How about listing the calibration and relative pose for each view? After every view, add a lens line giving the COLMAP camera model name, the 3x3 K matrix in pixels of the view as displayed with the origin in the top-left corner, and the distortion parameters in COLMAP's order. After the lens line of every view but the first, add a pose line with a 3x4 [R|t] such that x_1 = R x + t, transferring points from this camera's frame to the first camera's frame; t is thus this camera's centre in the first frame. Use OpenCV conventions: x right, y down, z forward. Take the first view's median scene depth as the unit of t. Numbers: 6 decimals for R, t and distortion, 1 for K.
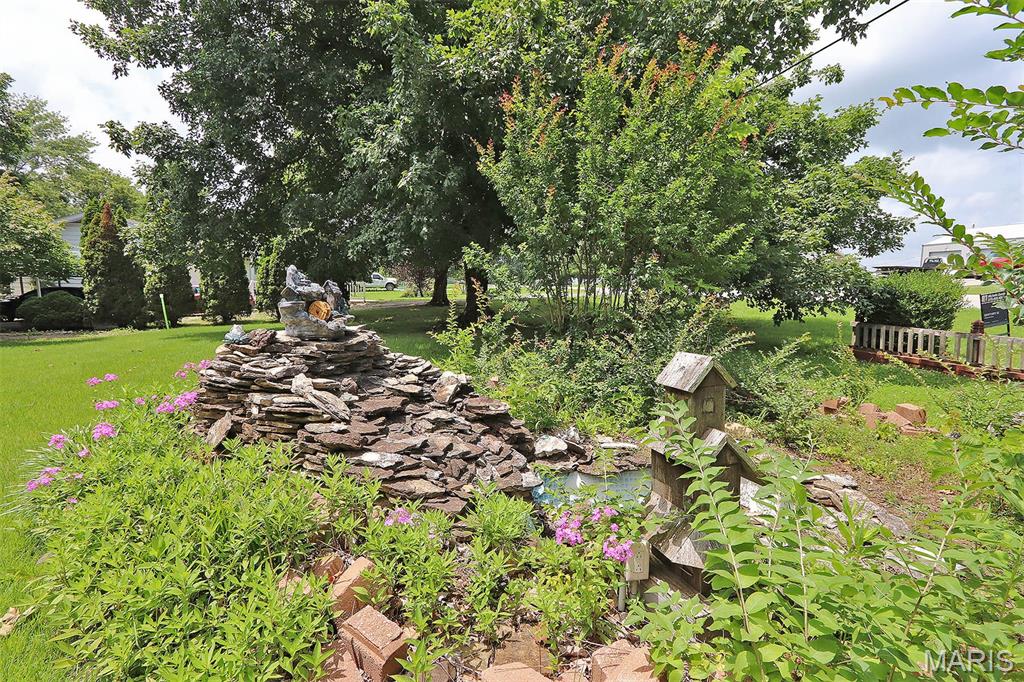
lens RADIAL K [[474.1, 0, 508.0], [0, 474.1, 340.4], [0, 0, 1]] dist [-0.004209, 0.001542]
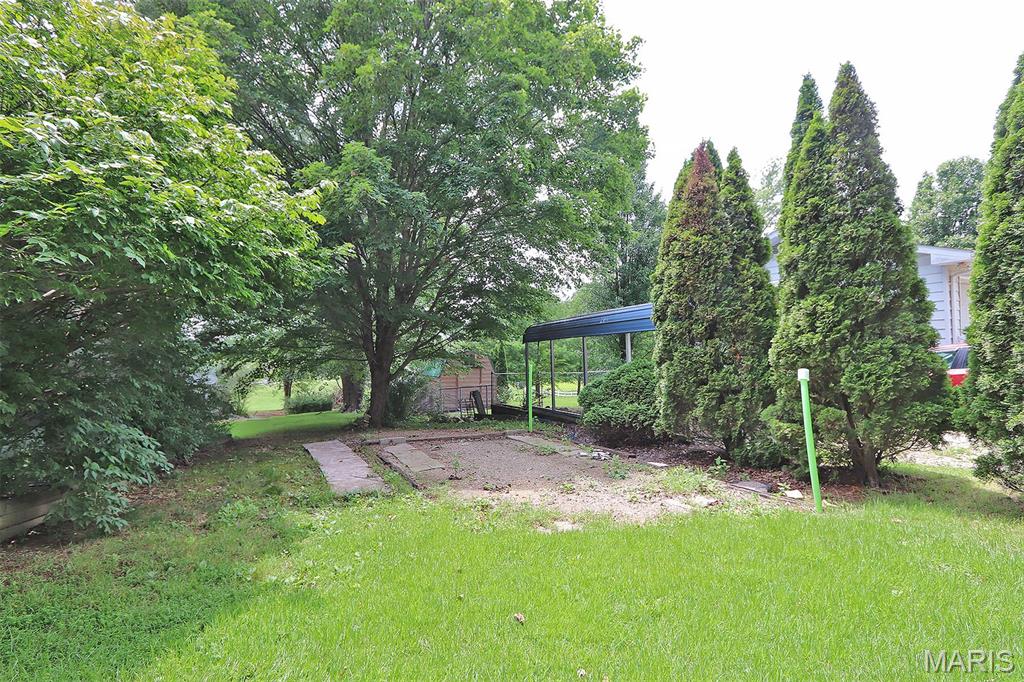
lens RADIAL K [[474.1, 0, 510.1], [0, 474.1, 342.5], [0, 0, 1]] dist [-0.004209, 0.001542]
pose [[0.197403, -0.048079, -0.979143, -0.472651], [-0.096869, 0.992952, -0.068287, -0.074189], [0.975525, 0.108329, 0.191354, 0.744045]]
